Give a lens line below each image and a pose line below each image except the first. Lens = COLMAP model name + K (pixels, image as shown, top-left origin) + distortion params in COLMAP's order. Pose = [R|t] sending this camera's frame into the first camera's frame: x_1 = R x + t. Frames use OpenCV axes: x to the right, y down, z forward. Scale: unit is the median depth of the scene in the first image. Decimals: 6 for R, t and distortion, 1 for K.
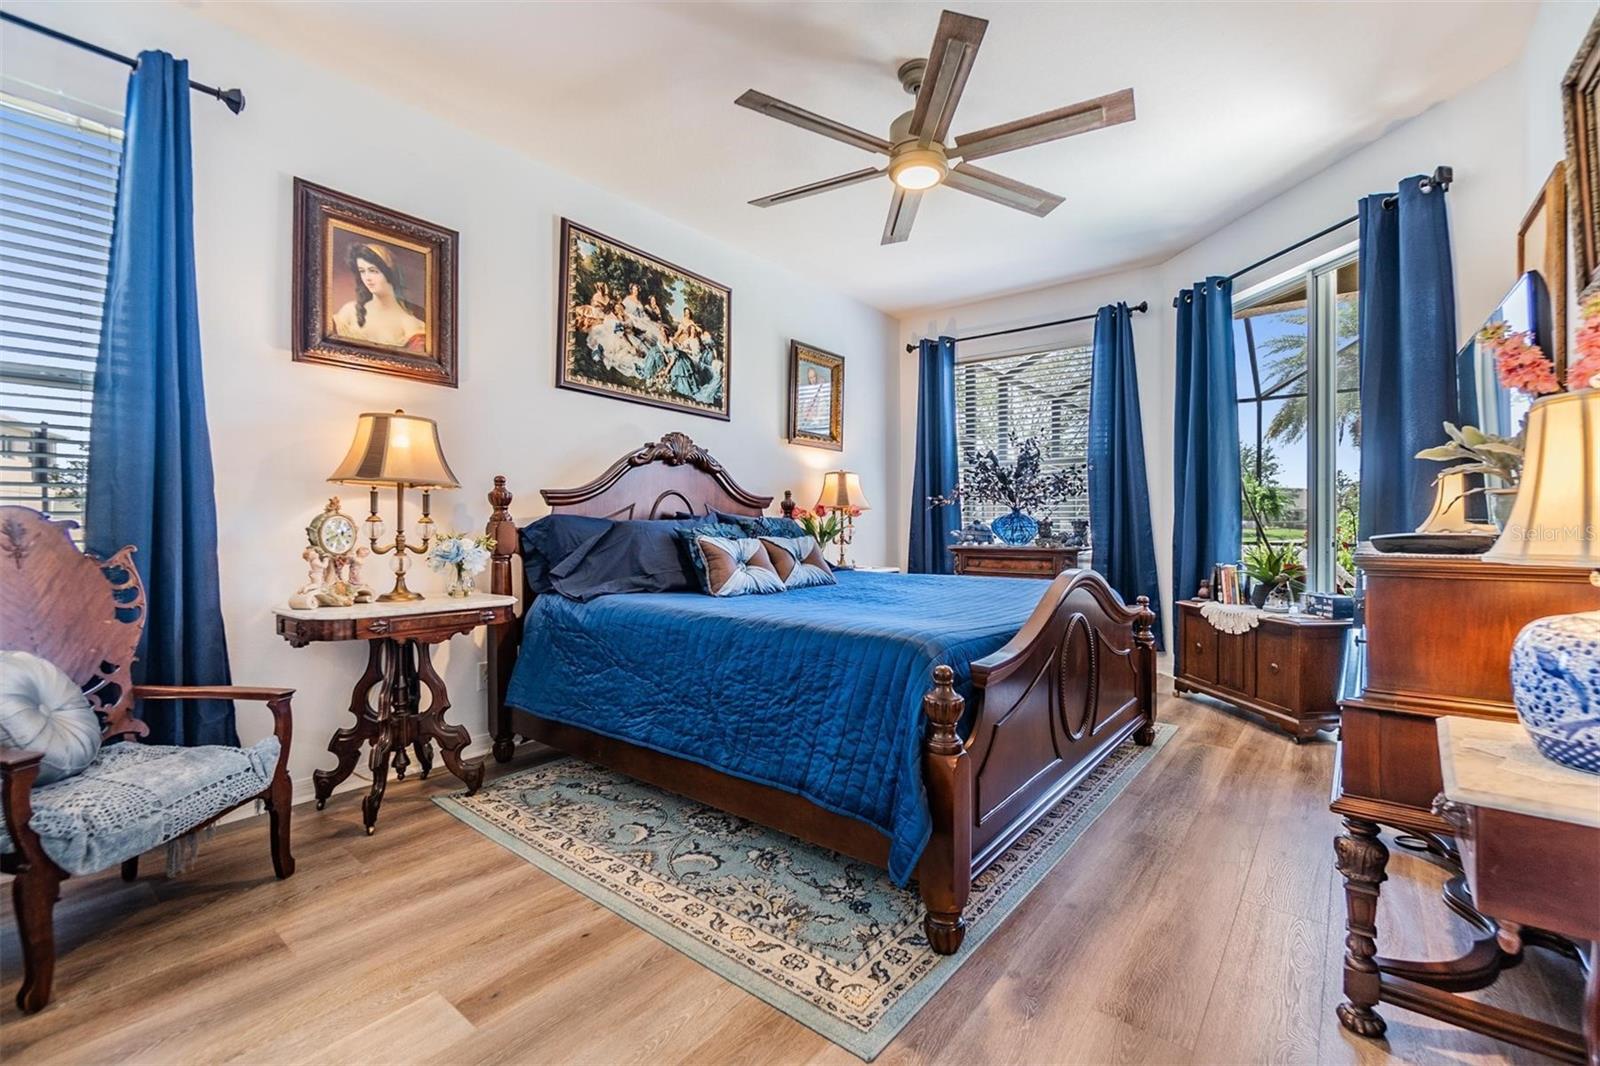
lens RADIAL K [[698.7, 0, 794.2], [0, 698.7, 524.5], [0, 0, 1]] dist [-0.001444, -0.000053]
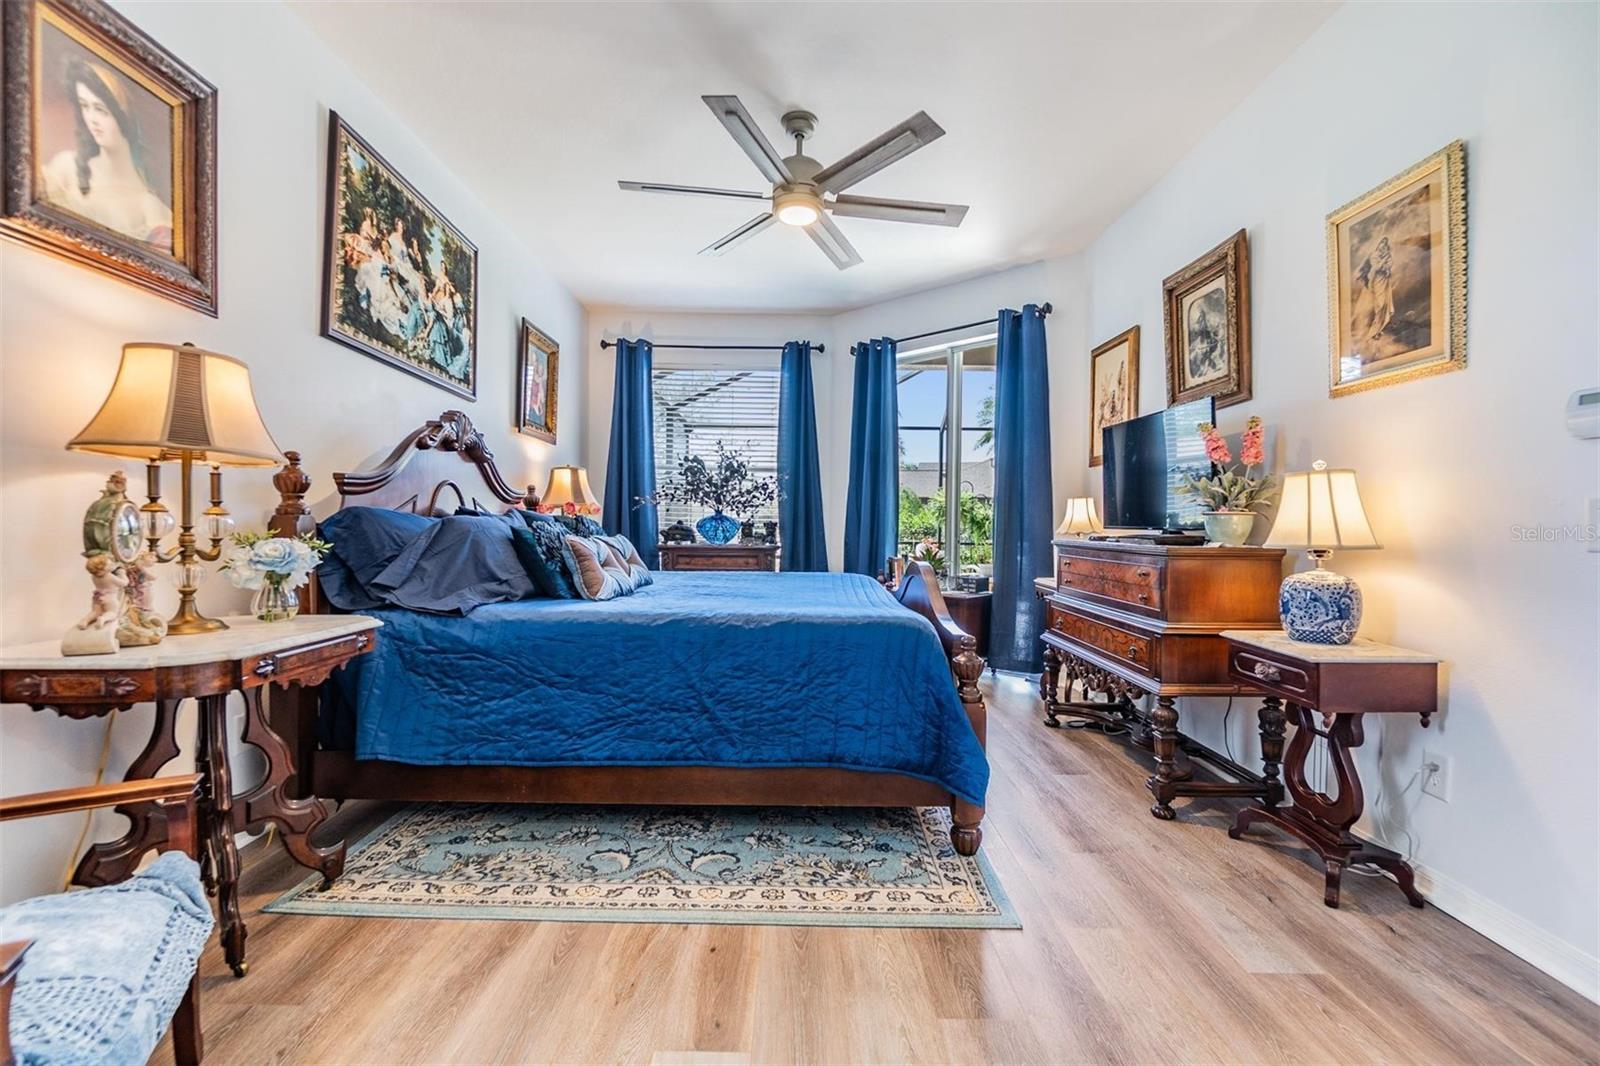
lens RADIAL K [[703.4, 0, 800.0], [0, 703.4, 533.0], [0, 0, 1]] dist [-0.006345, 0.000888]
pose [[0.772922, 0.003408, 0.634492, -0.473533], [-0.012075, 0.999883, 0.009339, 0.001522], [-0.634386, -0.014880, 0.772873, 0.105498]]
